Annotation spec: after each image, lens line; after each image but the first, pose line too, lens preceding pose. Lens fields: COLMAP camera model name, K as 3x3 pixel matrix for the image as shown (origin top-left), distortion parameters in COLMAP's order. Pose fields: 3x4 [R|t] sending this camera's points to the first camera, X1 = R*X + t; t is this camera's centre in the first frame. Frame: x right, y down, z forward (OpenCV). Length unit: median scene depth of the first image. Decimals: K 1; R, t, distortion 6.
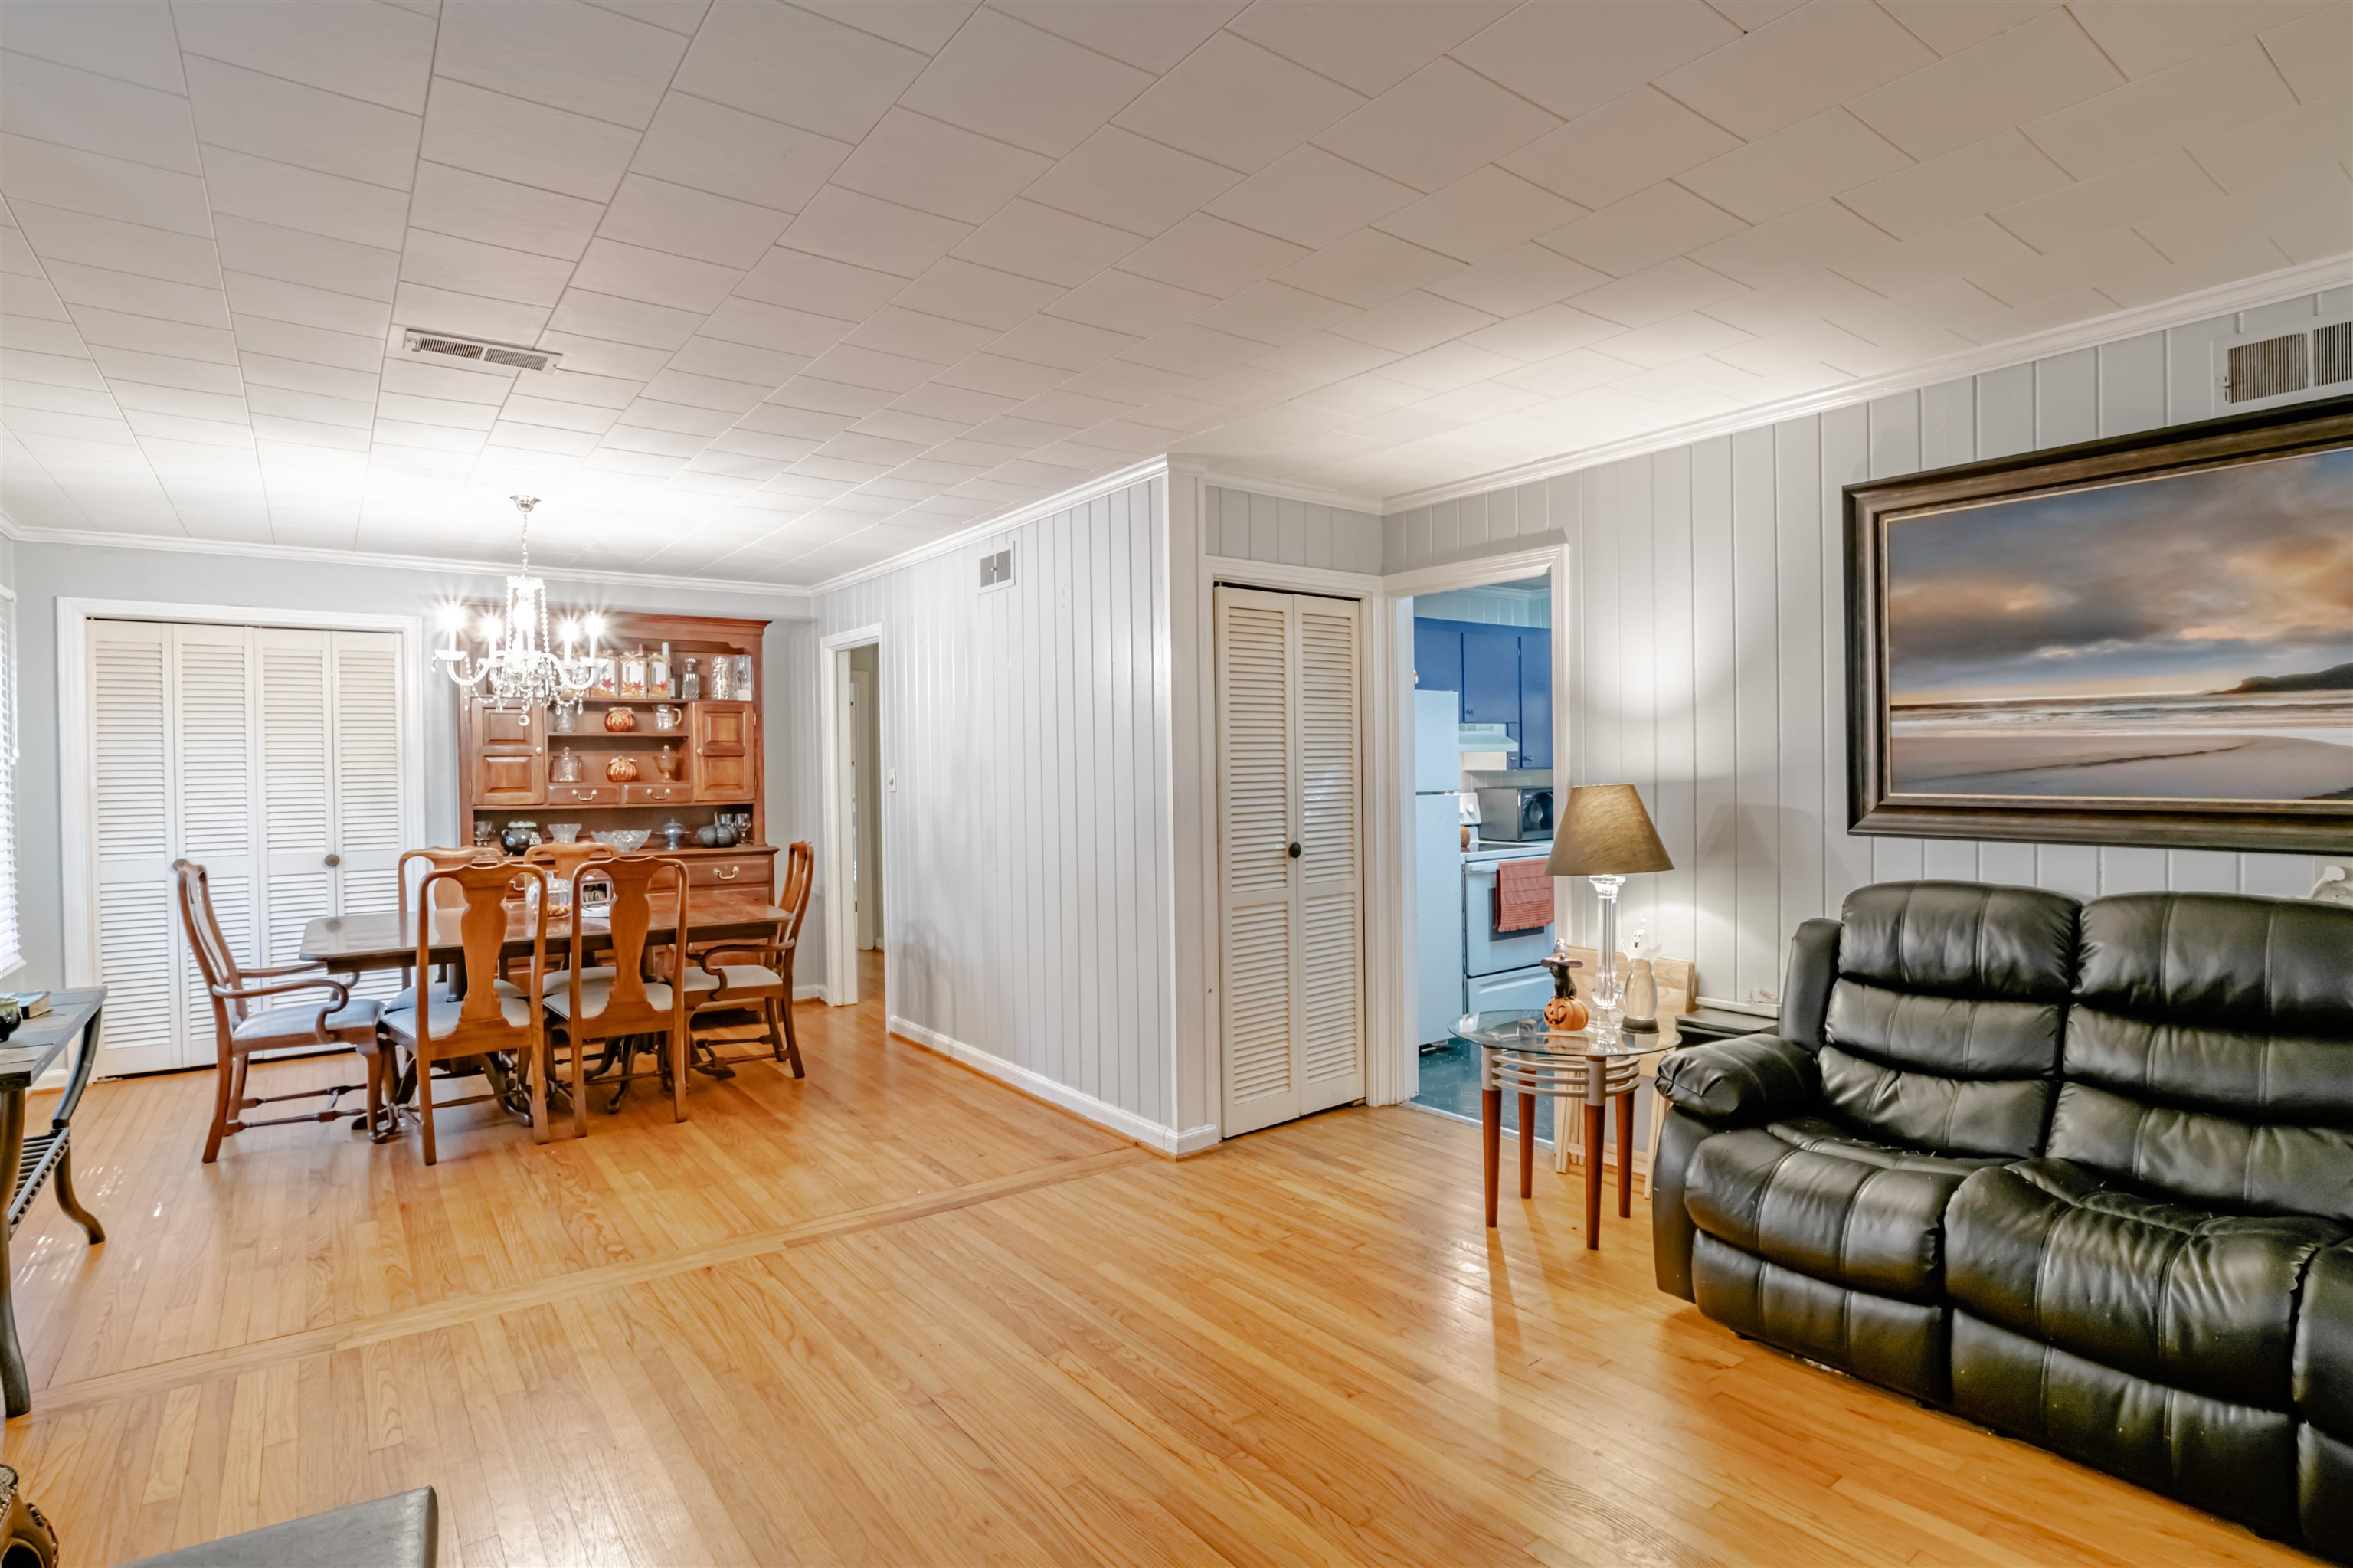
lens RADIAL K [[1197.8, 0, 1191.5], [0, 1197.8, 772.4], [0, 0, 1]] dist [-0.046912, 0.020364]
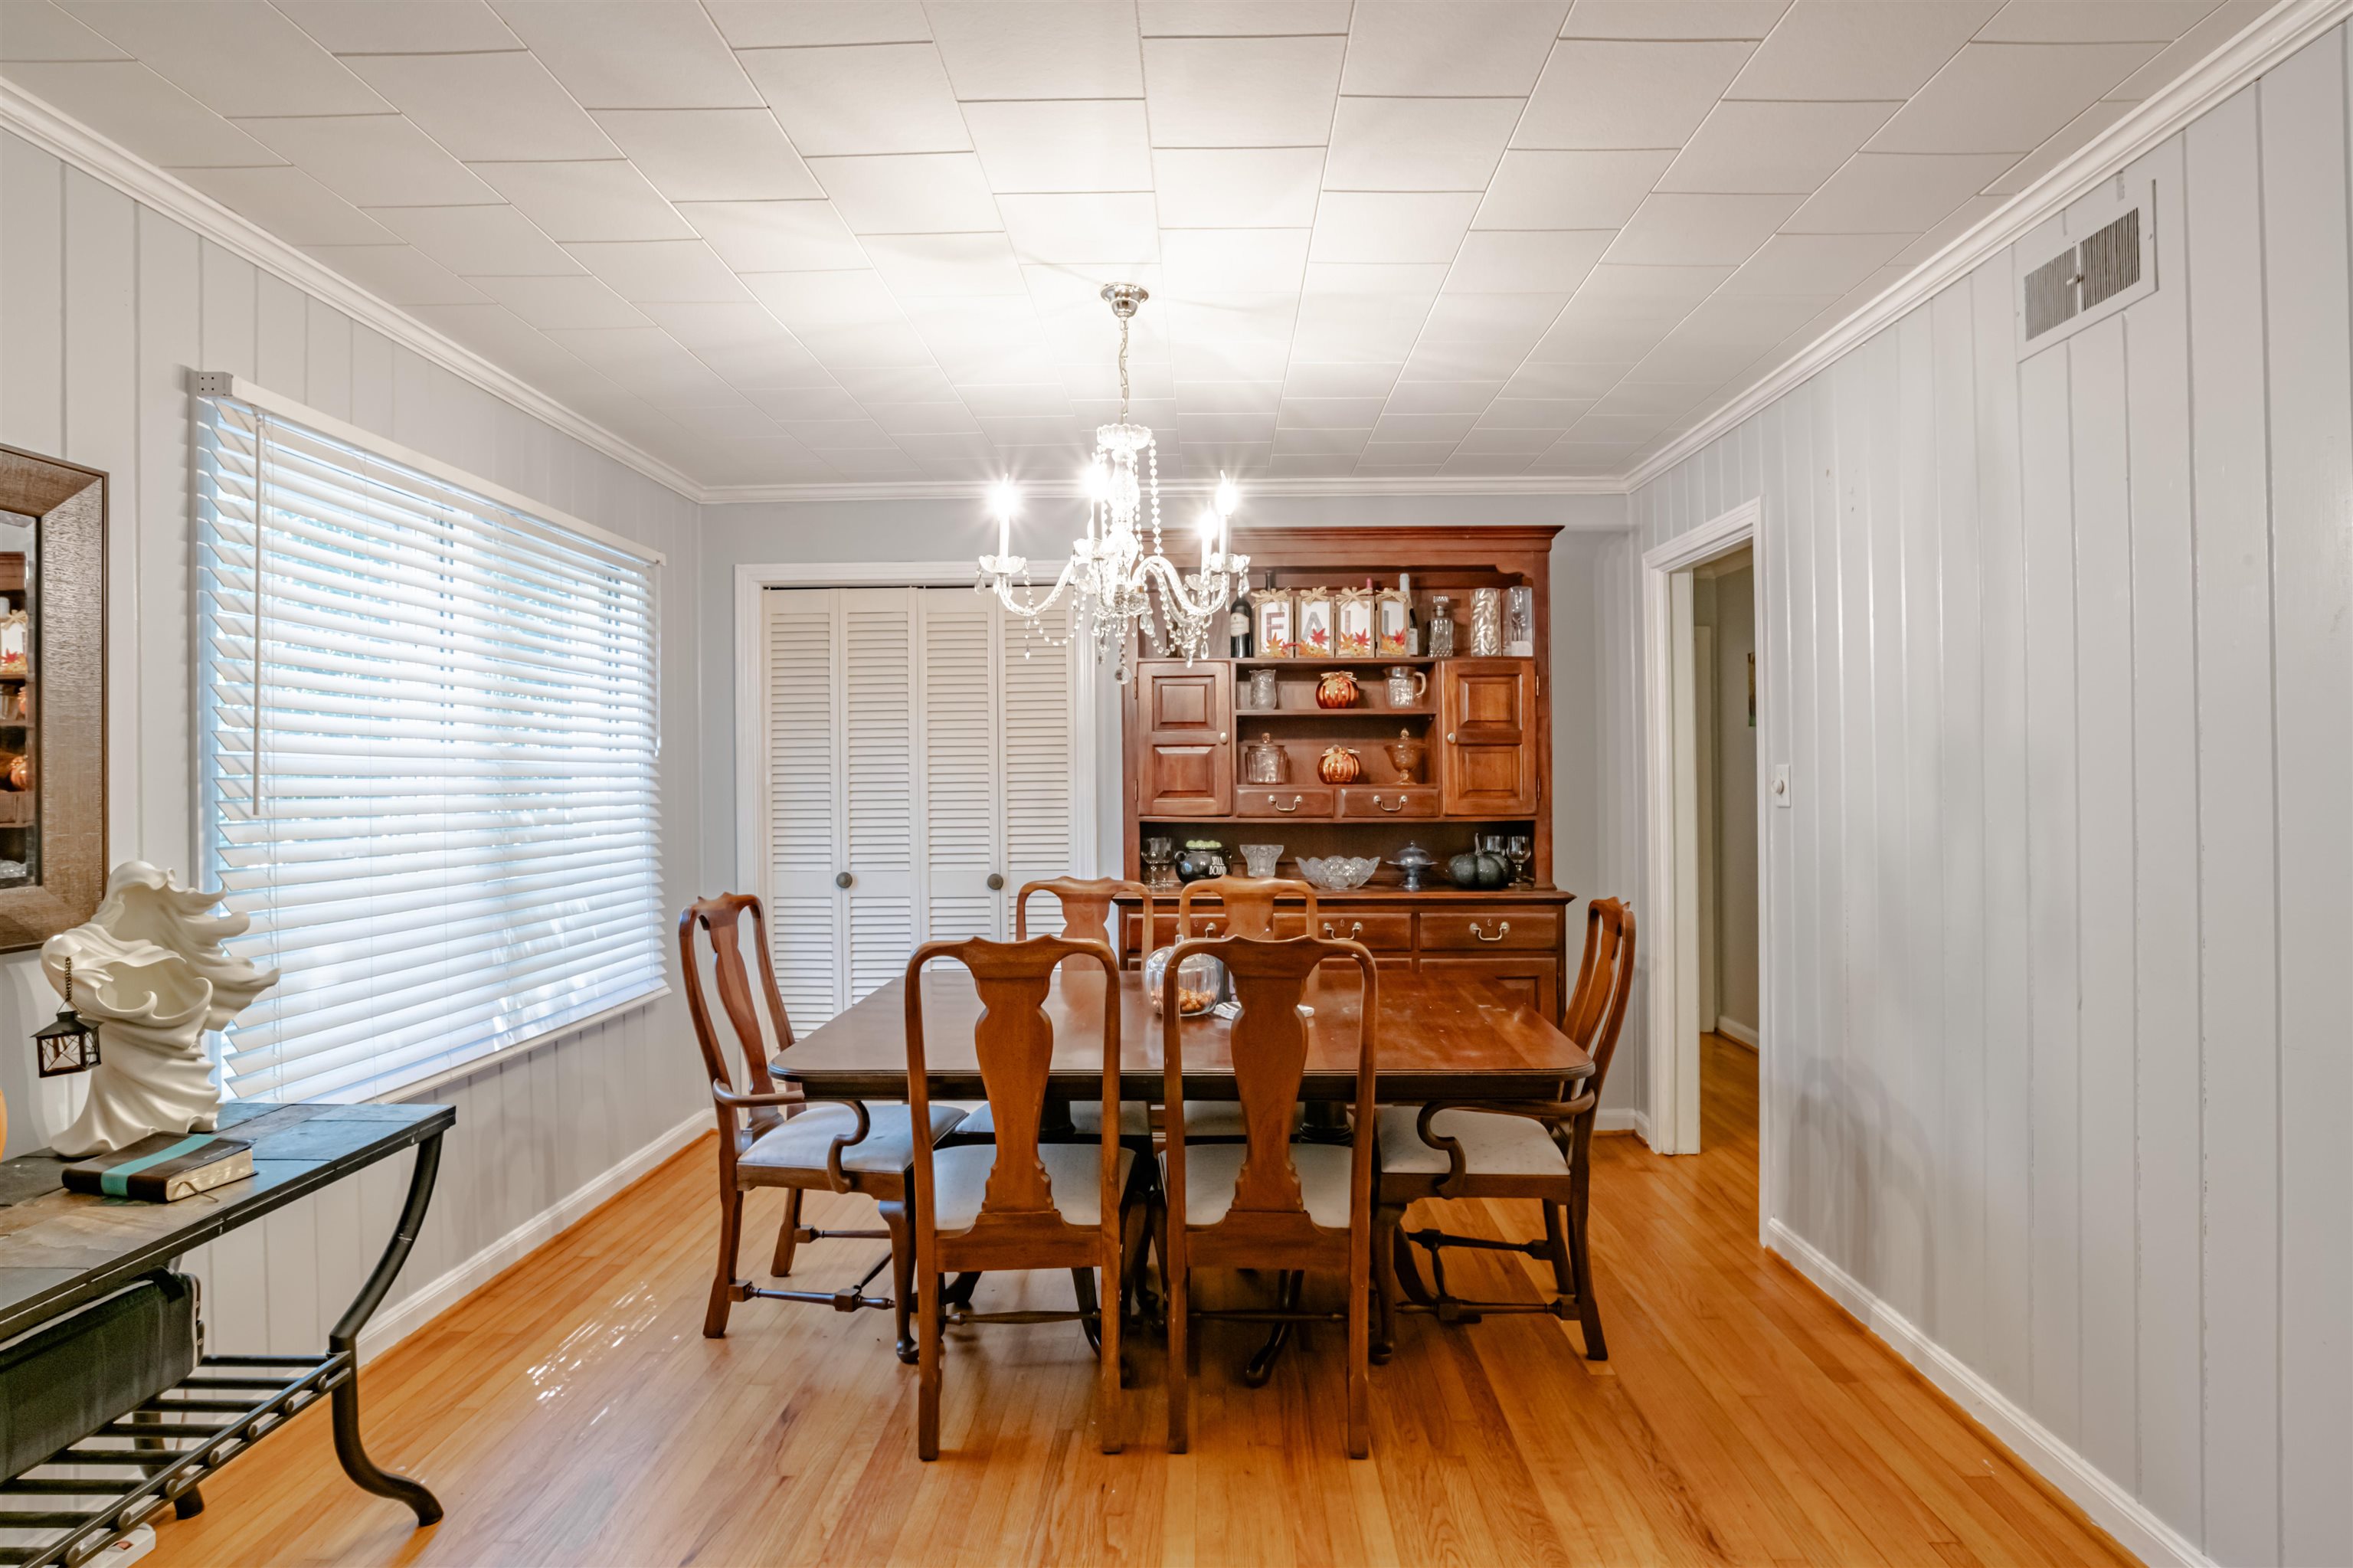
lens RADIAL K [[1197.8, 0, 1184.6], [0, 1197.8, 778.5], [0, 0, 1]] dist [-0.046912, 0.020364]
pose [[0.788576, 0.006200, -0.614906, -0.178938], [-0.005646, 0.999980, 0.002842, 0.004374], [0.614911, 0.001231, 0.788595, 0.550911]]
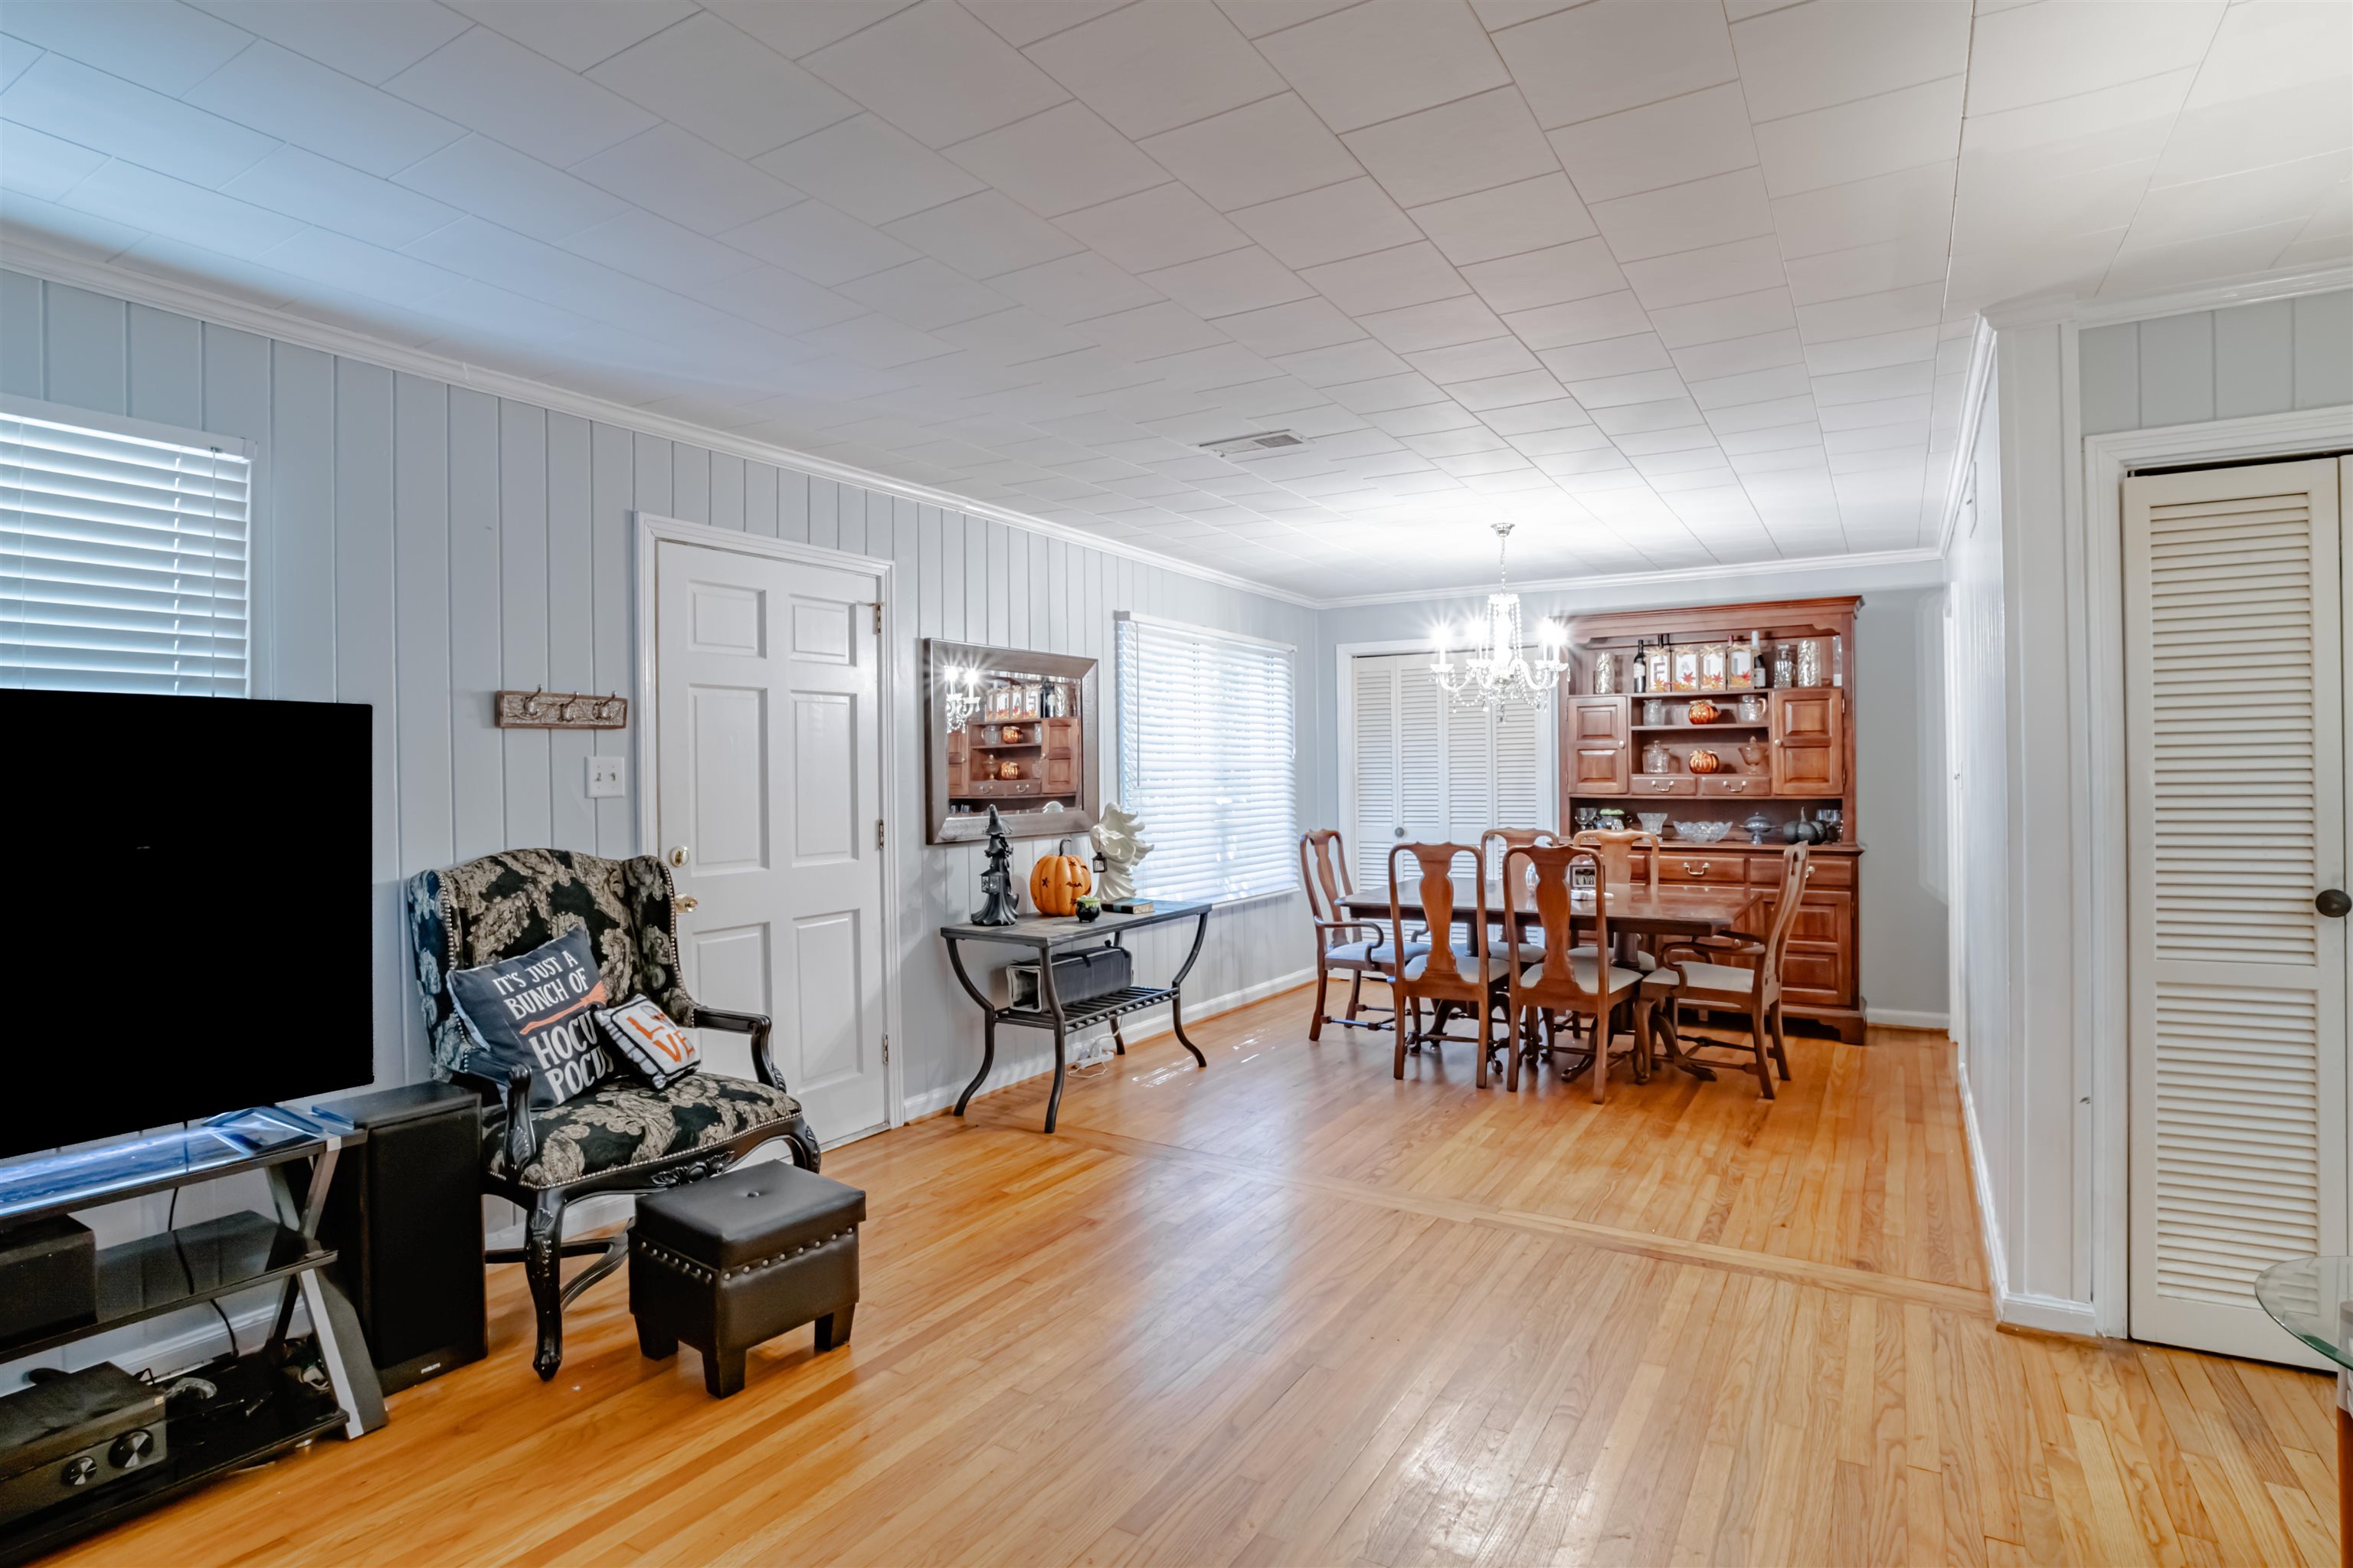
lens RADIAL K [[1197.8, 0, 1198.7], [0, 1197.8, 773.4], [0, 0, 1]] dist [-0.046912, 0.020364]
pose [[0.385003, 0.009154, -0.922870, 0.385485], [-0.000293, 0.999952, 0.009797, -0.002884], [0.922915, -0.003501, 0.384987, 0.277752]]
